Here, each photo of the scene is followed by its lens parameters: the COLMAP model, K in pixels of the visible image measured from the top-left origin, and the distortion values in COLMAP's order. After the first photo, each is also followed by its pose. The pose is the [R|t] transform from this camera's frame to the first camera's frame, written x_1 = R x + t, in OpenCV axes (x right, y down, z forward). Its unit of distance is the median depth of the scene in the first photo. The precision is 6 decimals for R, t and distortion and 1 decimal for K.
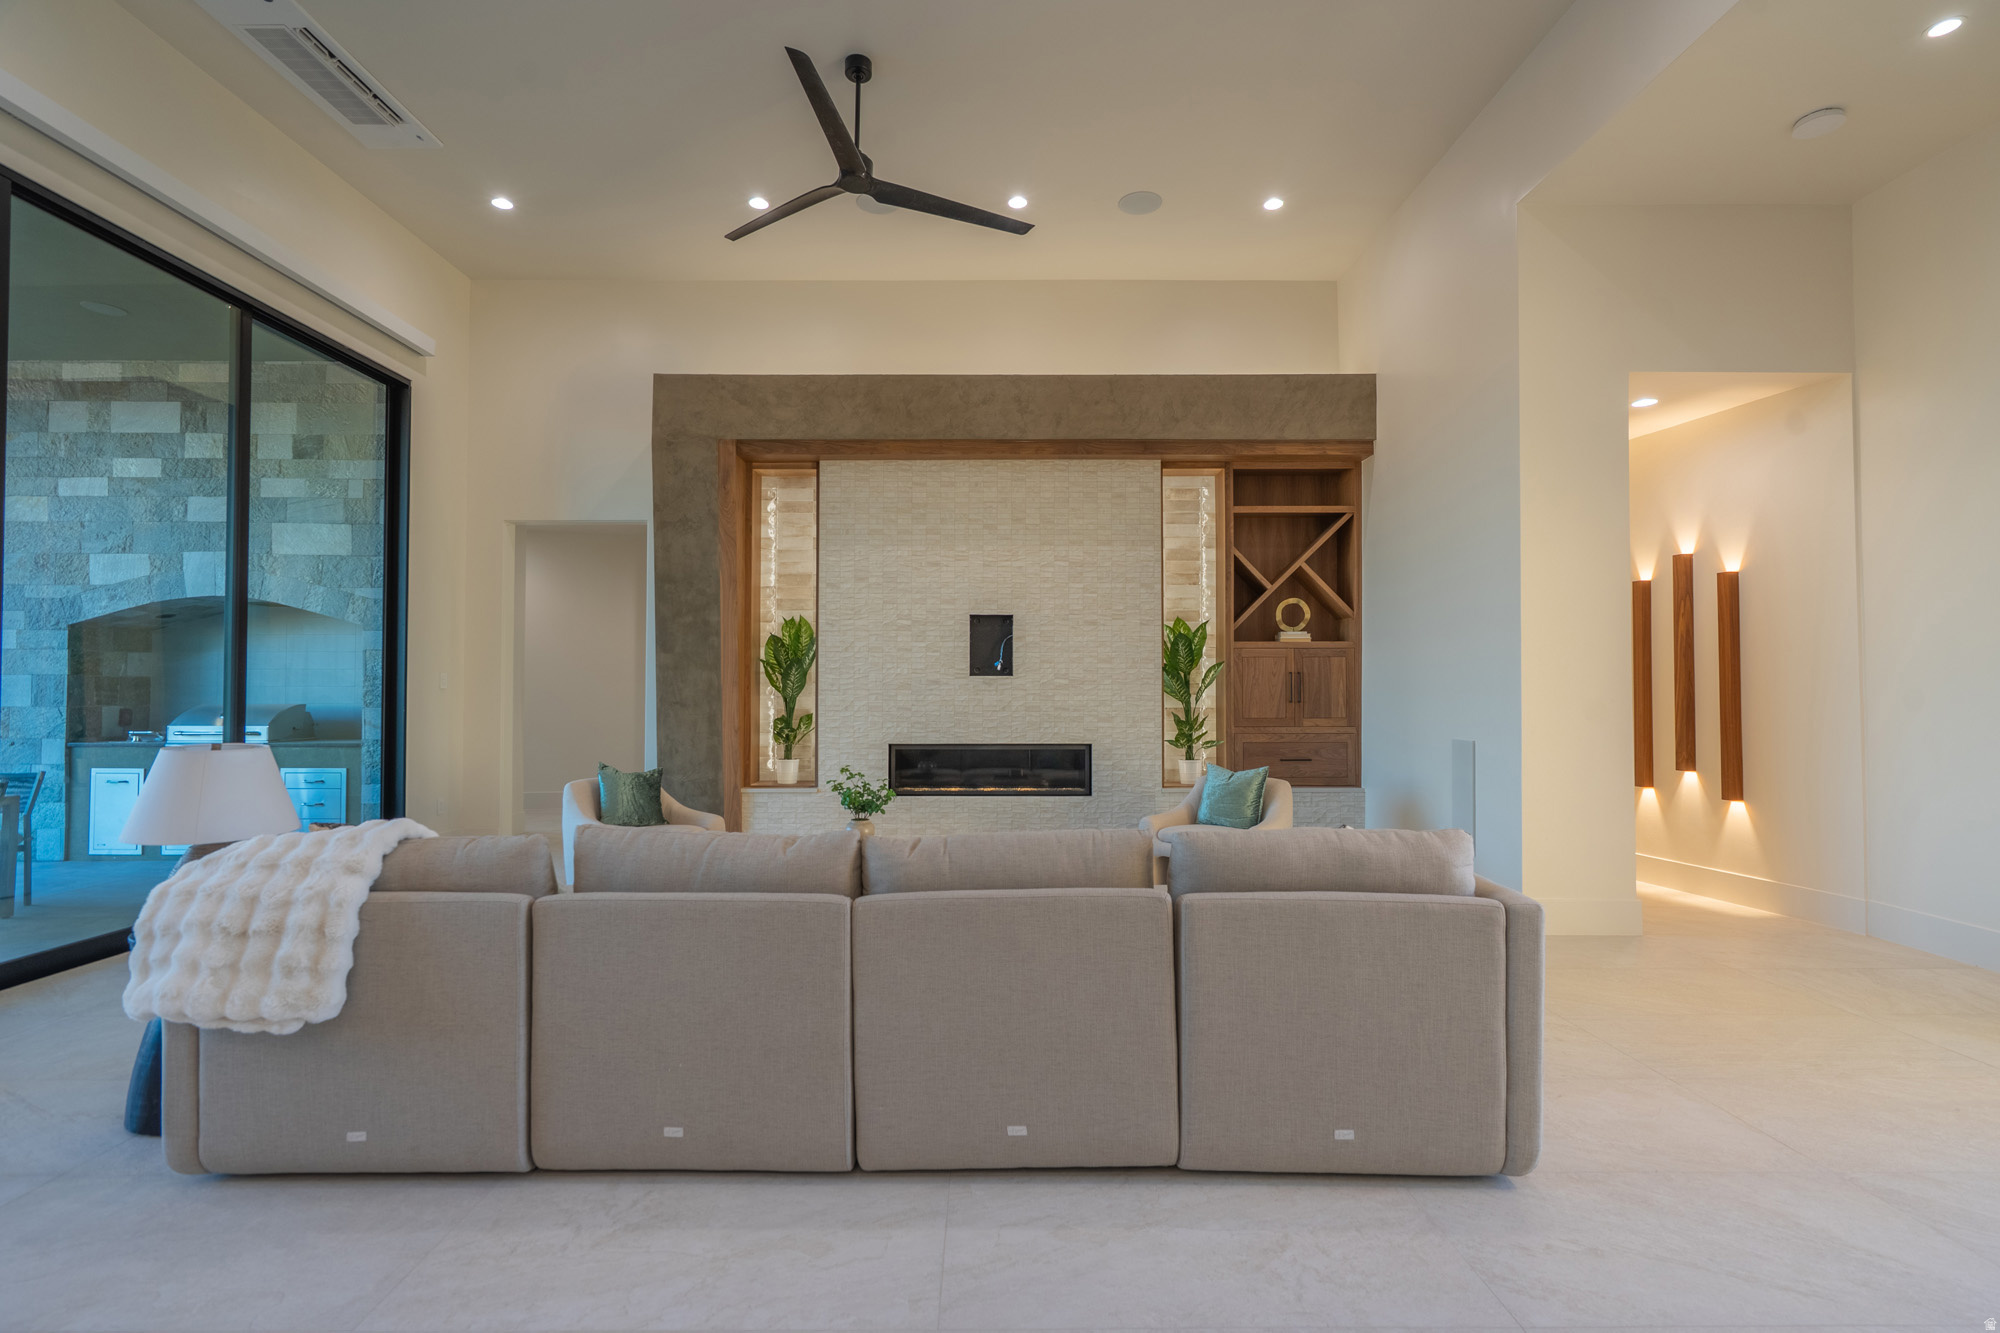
lens RADIAL K [[908.9, 0, 1011.6], [0, 908.9, 669.9], [0, 0, 1]] dist [-0.010382, 0.002784]
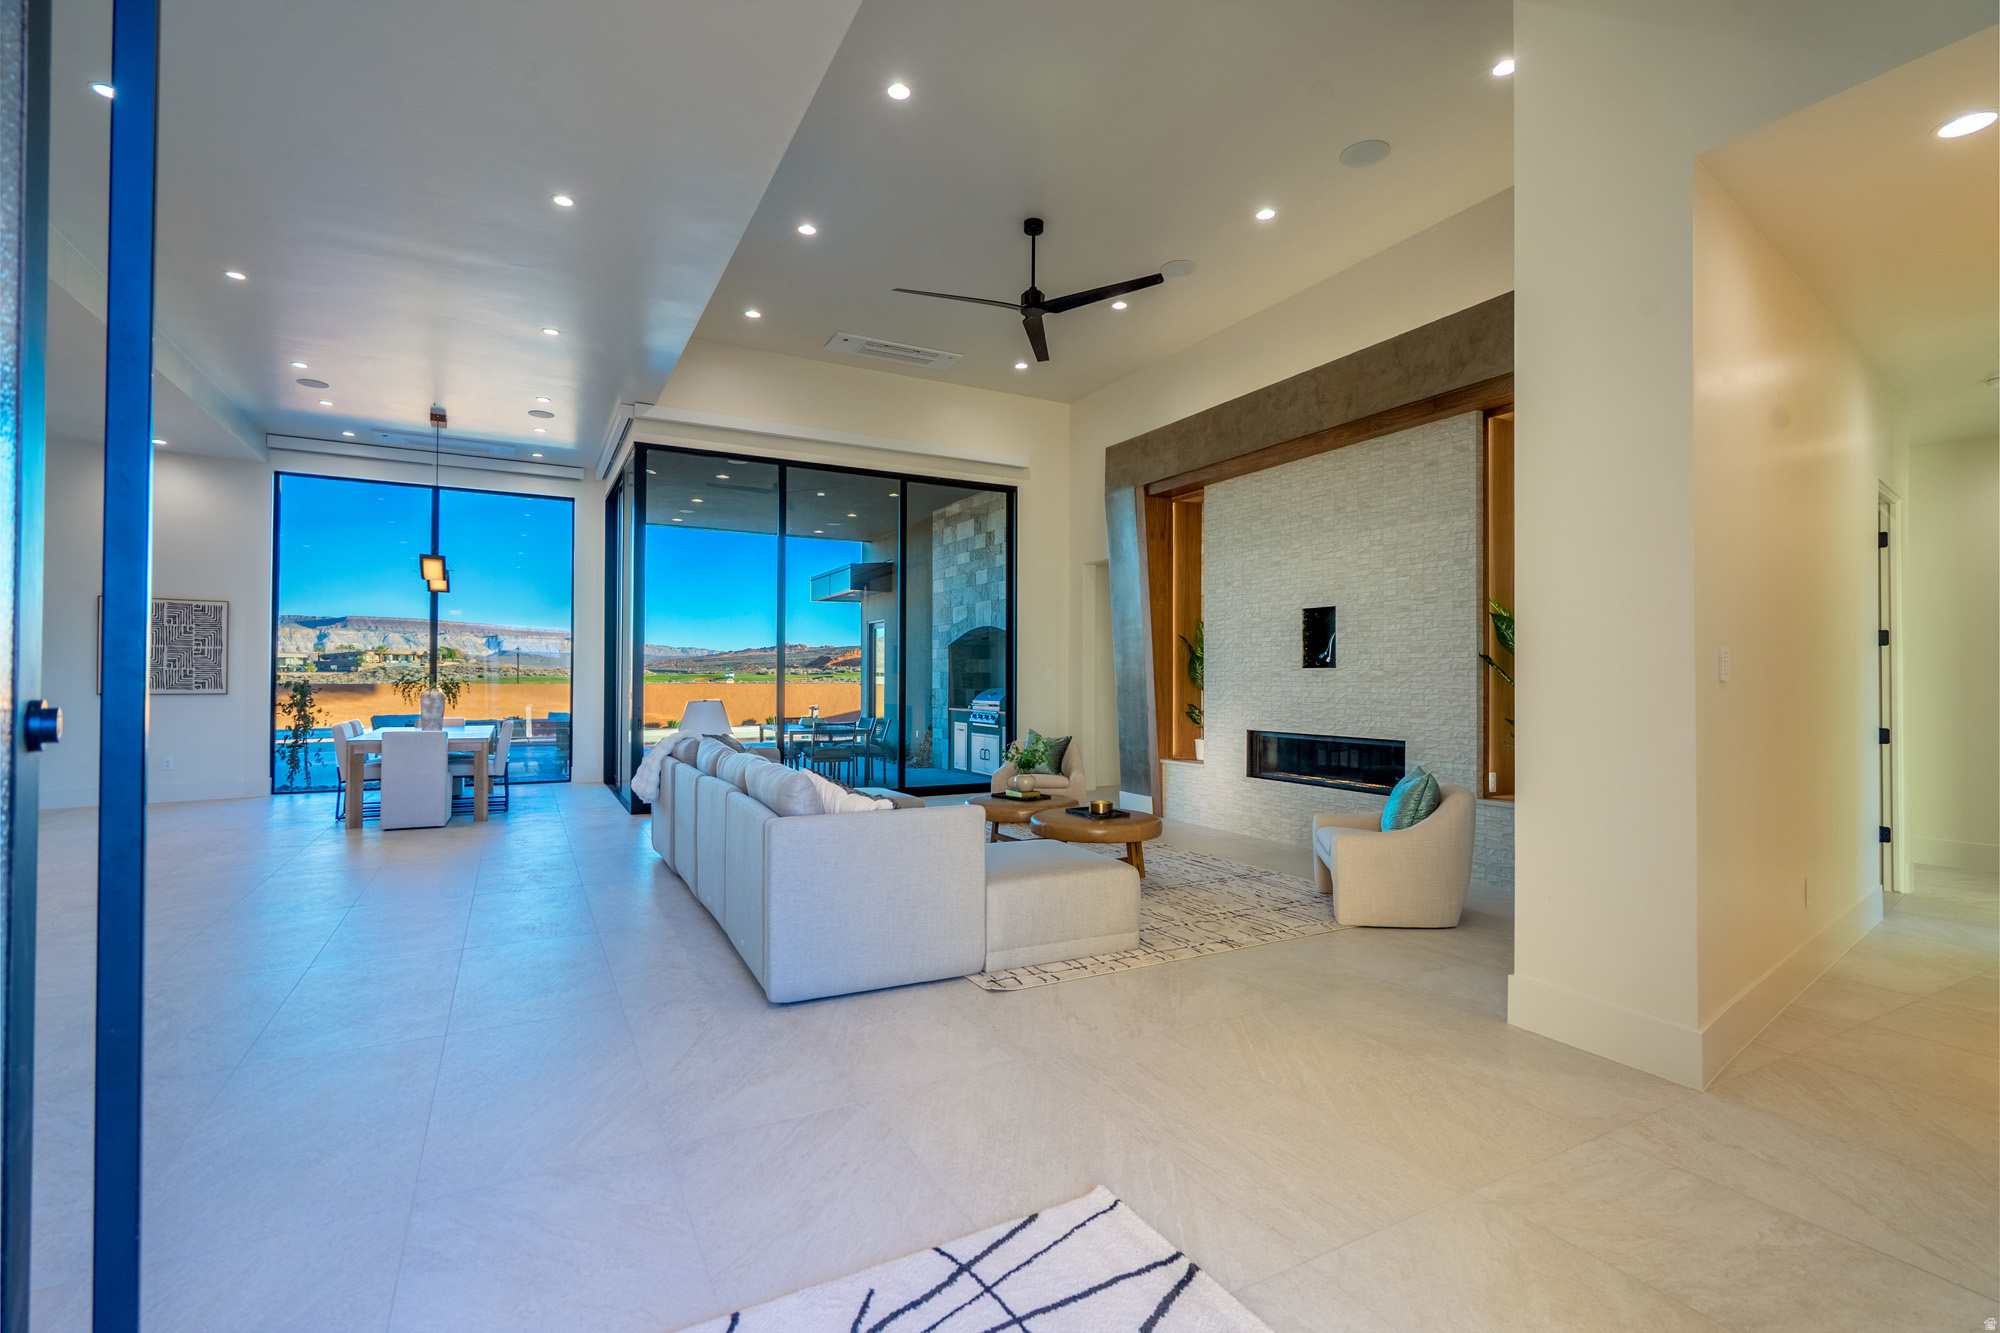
lens RADIAL K [[908.9, 0, 1003.7], [0, 908.9, 663.9], [0, 0, 1]] dist [-0.010382, 0.002784]
pose [[0.463709, -0.013189, -0.885890, 0.761645], [0.012079, 0.999890, -0.008564, 0.006783], [0.885905, -0.006729, 0.463817, 0.237602]]
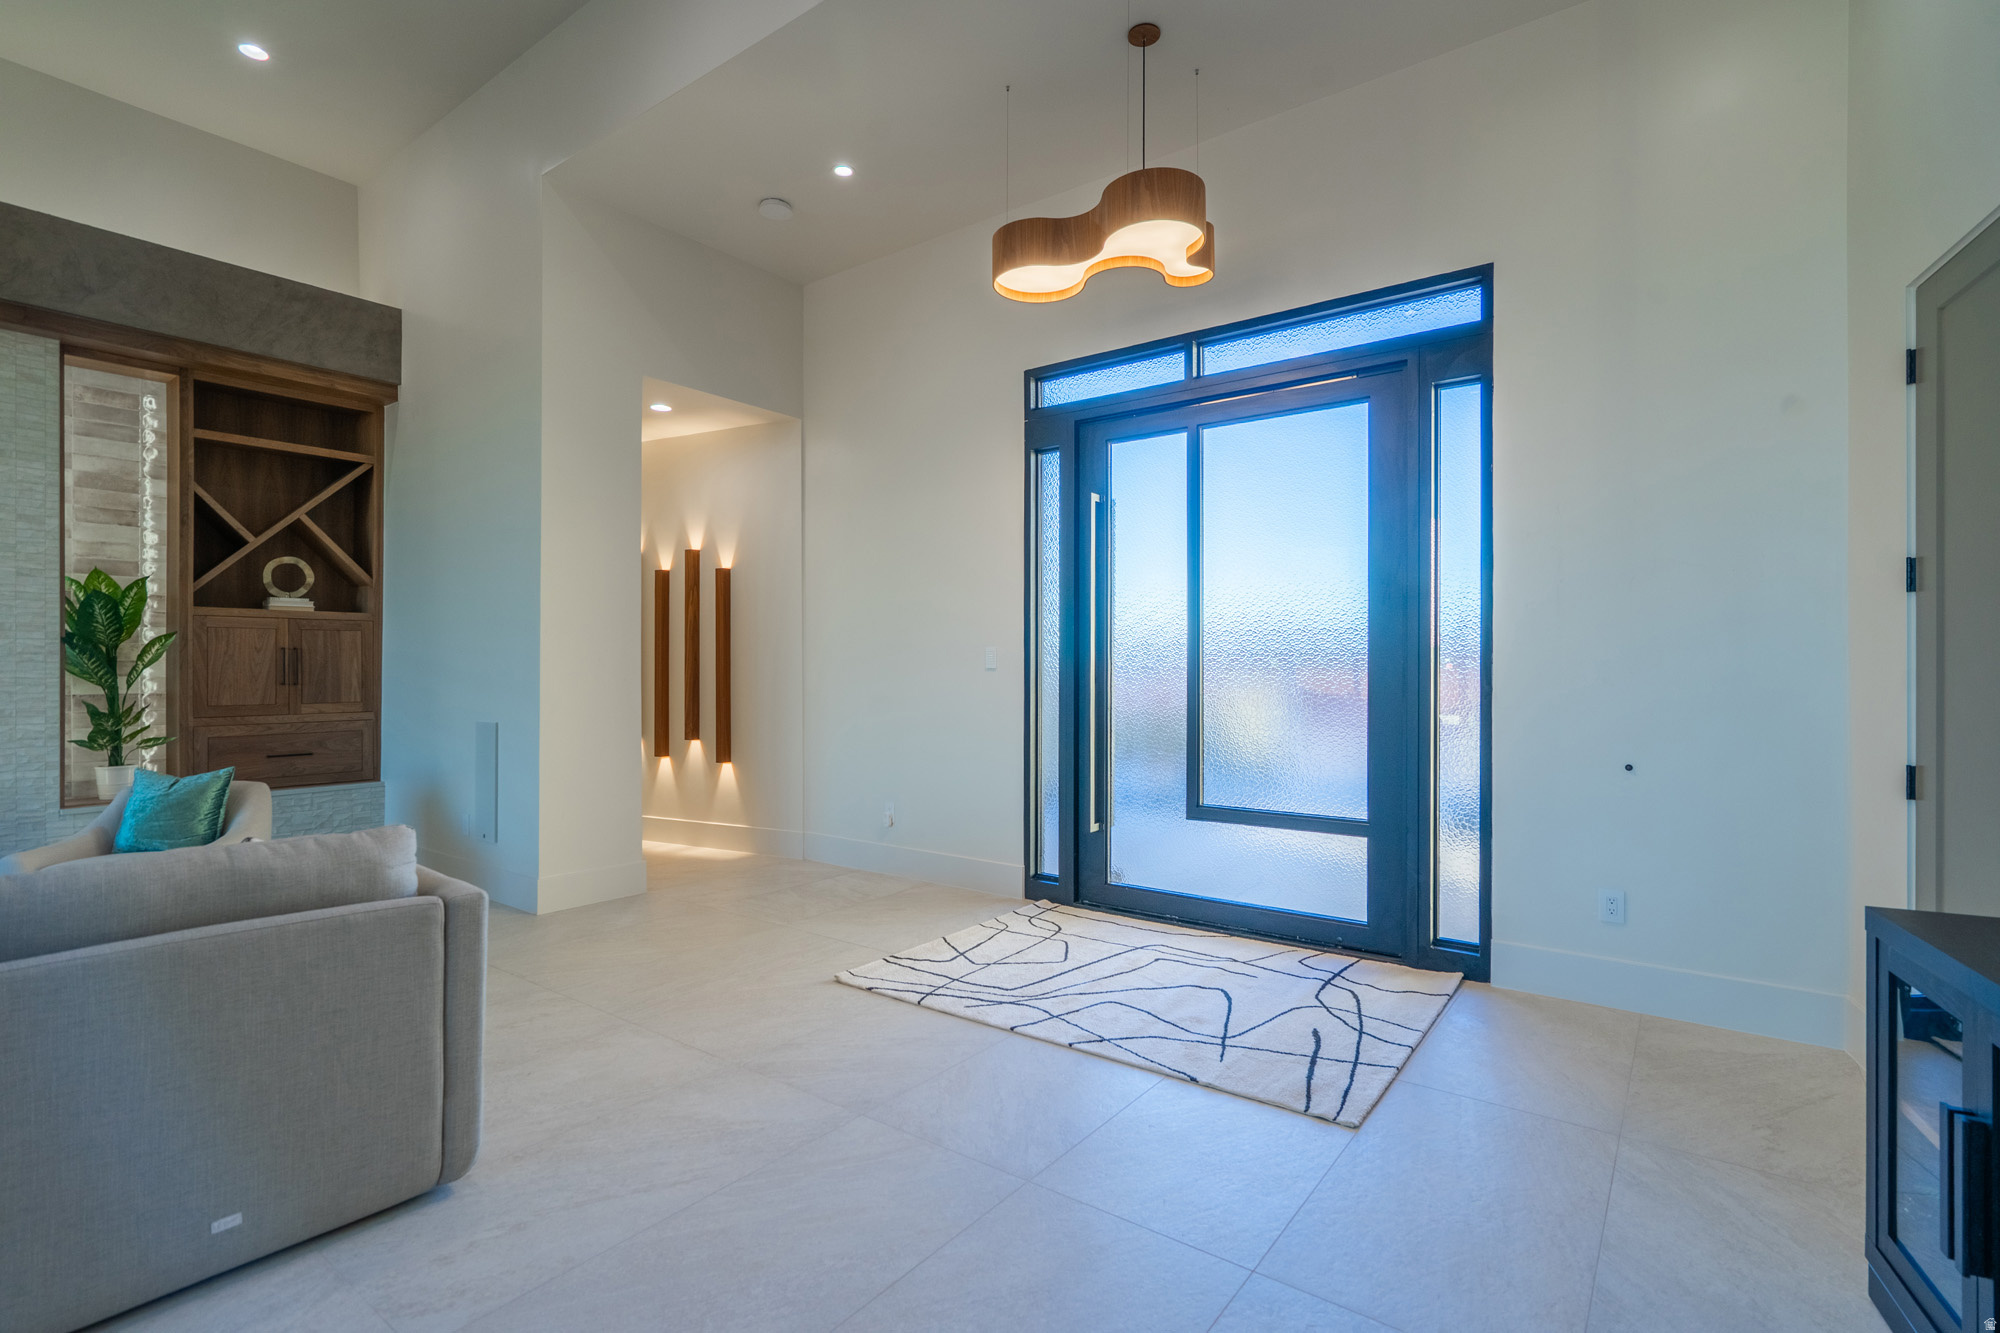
lens RADIAL K [[908.9, 0, 1020.9], [0, 908.9, 671.6], [0, 0, 1]] dist [-0.010382, 0.002784]
pose [[0.600310, -0.004306, 0.799756, 0.057802], [-0.016405, 0.999709, 0.017697, -0.001323], [-0.799599, -0.023744, 0.600064, -0.013572]]
